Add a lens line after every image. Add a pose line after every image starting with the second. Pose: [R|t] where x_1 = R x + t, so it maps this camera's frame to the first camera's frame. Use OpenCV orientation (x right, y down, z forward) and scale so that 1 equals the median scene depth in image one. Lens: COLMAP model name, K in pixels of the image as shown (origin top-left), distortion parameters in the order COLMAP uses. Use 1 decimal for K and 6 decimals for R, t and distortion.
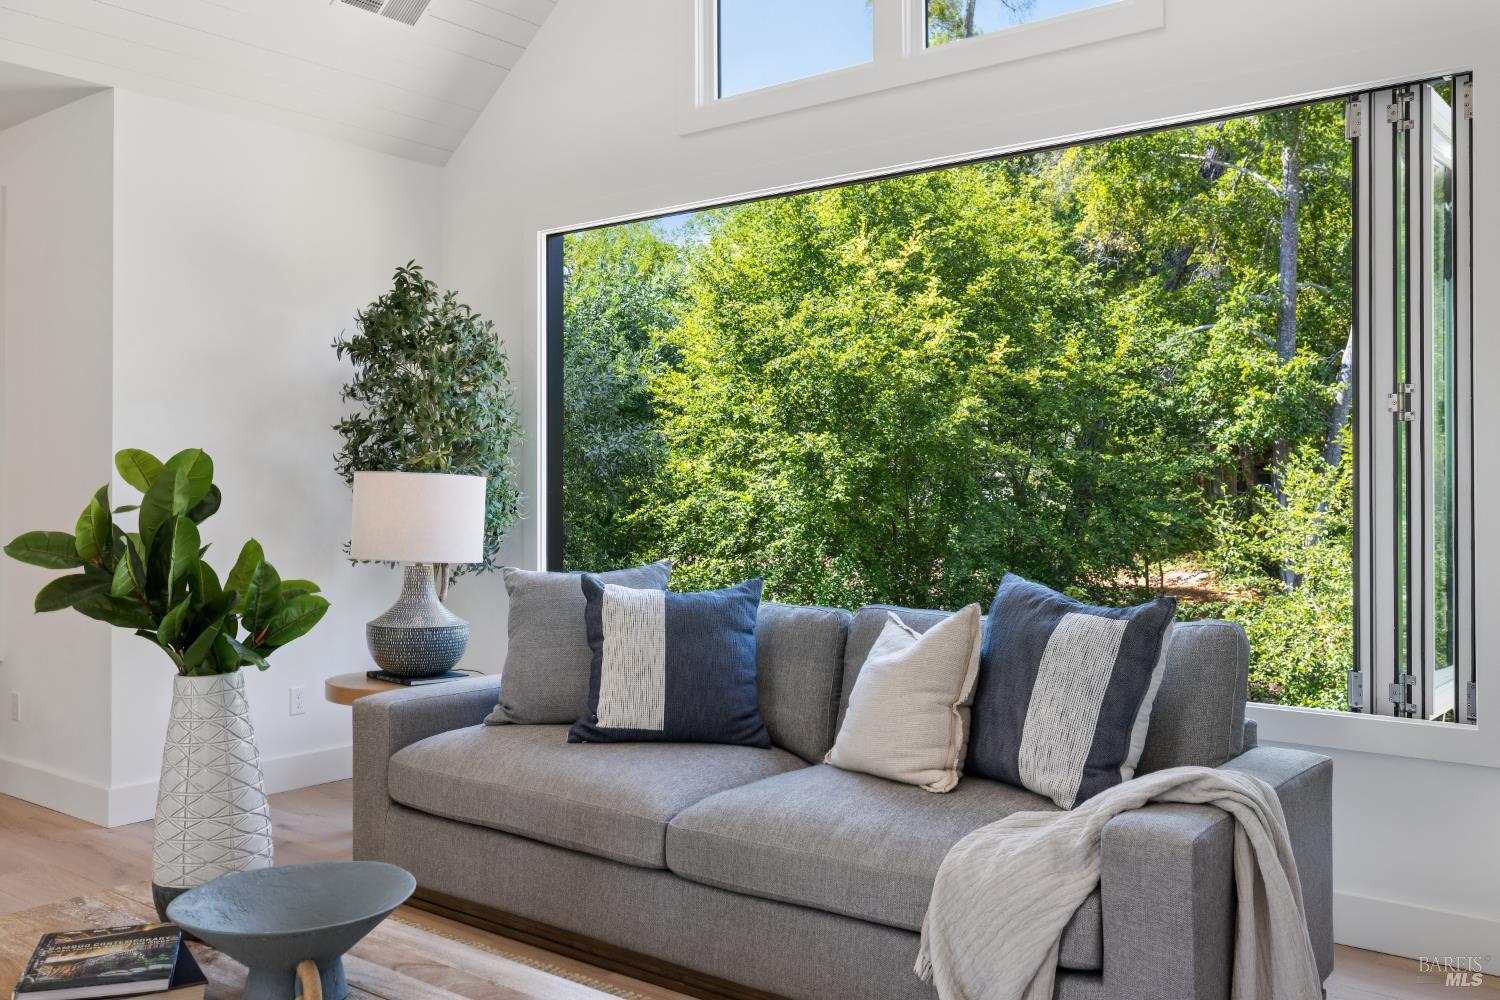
lens RADIAL K [[1322.6, 0, 703.1], [0, 1322.6, 495.6], [0, 0, 1]] dist [0.007142, -0.105039]
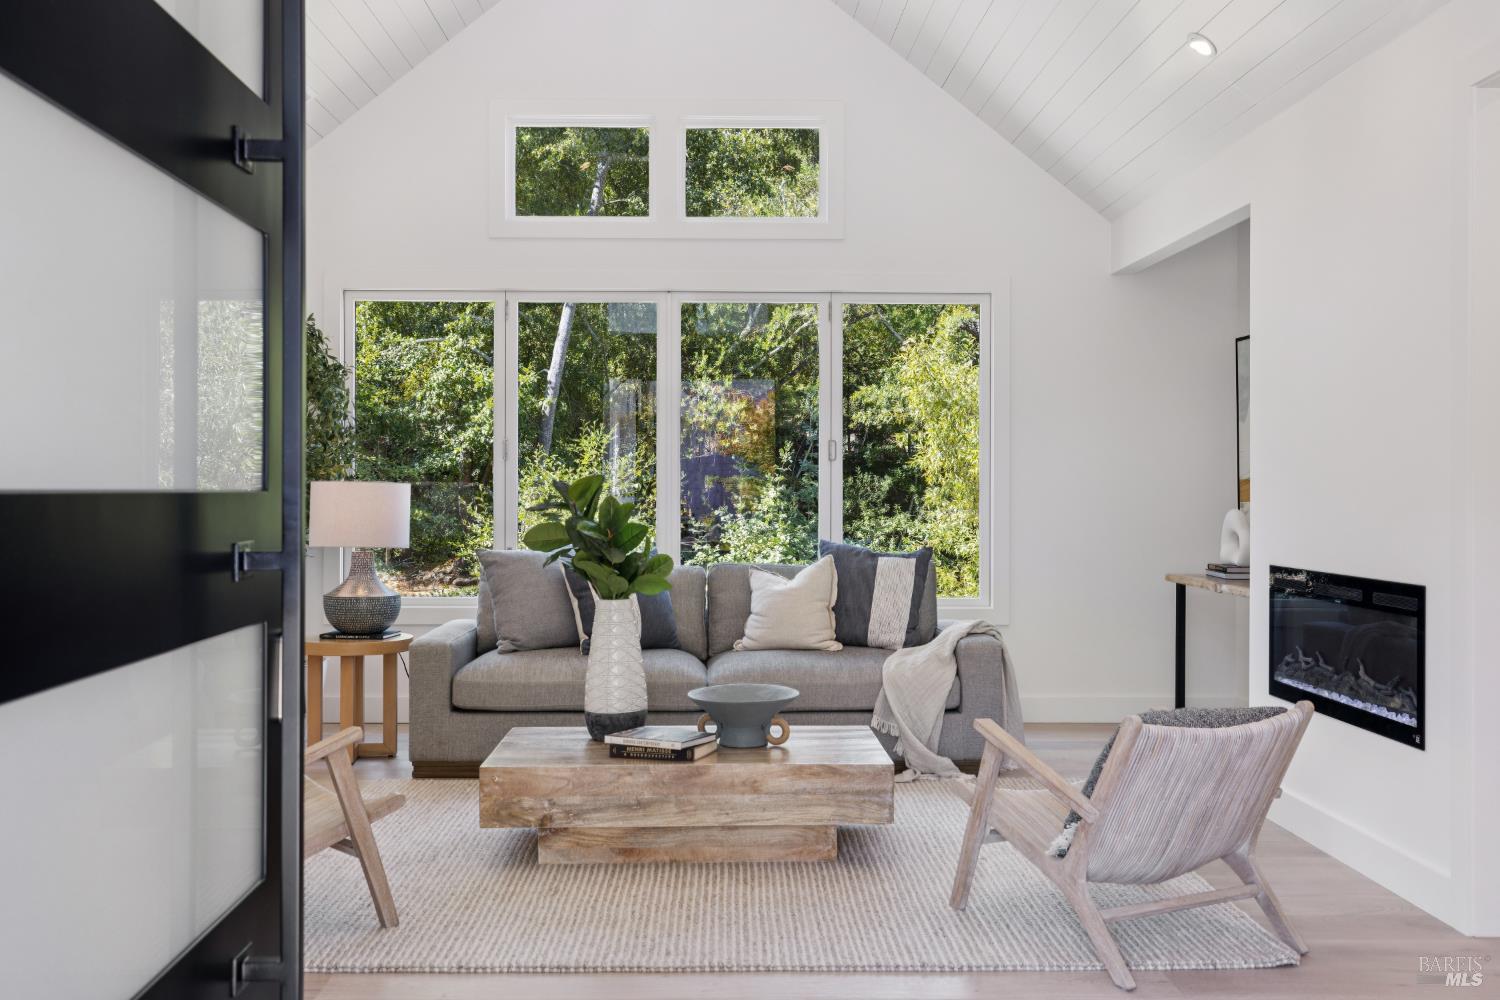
lens RADIAL K [[1430.2, 0, 750.3], [0, 1430.2, 497.4], [0, 0, 1]] dist [0.006081, 0.002906]
pose [[0.753671, -0.000584, 0.657251, -1.024389], [-0.002854, 0.999987, 0.004162, -0.009870], [-0.657245, -0.005013, 0.753660, -0.404305]]
